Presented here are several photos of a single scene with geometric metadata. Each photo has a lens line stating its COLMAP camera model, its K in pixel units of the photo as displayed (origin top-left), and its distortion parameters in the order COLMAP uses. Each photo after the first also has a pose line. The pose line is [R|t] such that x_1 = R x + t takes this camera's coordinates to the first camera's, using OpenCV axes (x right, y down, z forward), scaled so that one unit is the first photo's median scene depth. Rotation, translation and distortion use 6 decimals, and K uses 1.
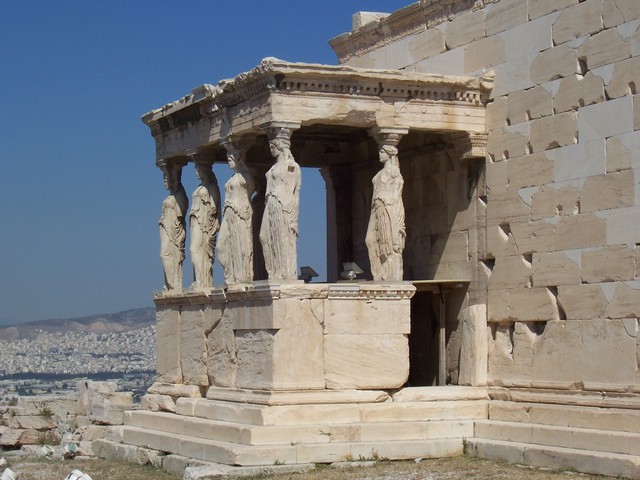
lens RADIAL K [[1545.3, 0, 320.0], [0, 1545.3, 240.0], [0, 0, 1]] dist [-0.027353, -0.131184]
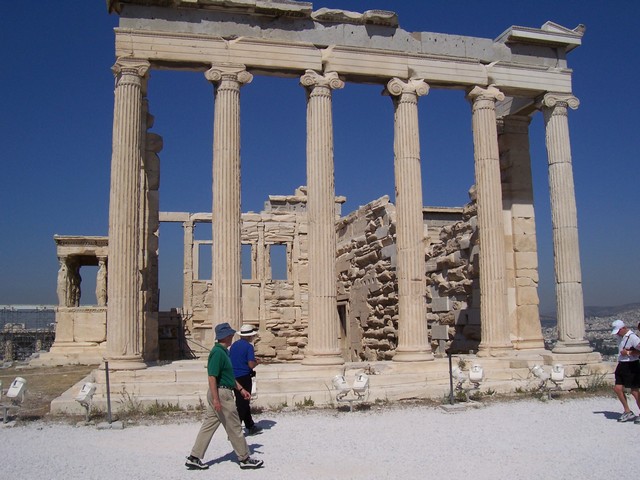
lens RADIAL K [[647.5, 0, 320.0], [0, 647.5, 240.0], [0, 0, 1]] dist [-0.145875, 0.027896]
pose [[0.986547, -0.035099, -0.159667, 0.670860], [0.025109, 0.997623, -0.064165, -0.011589], [0.161540, 0.059293, 0.985083, -0.161702]]
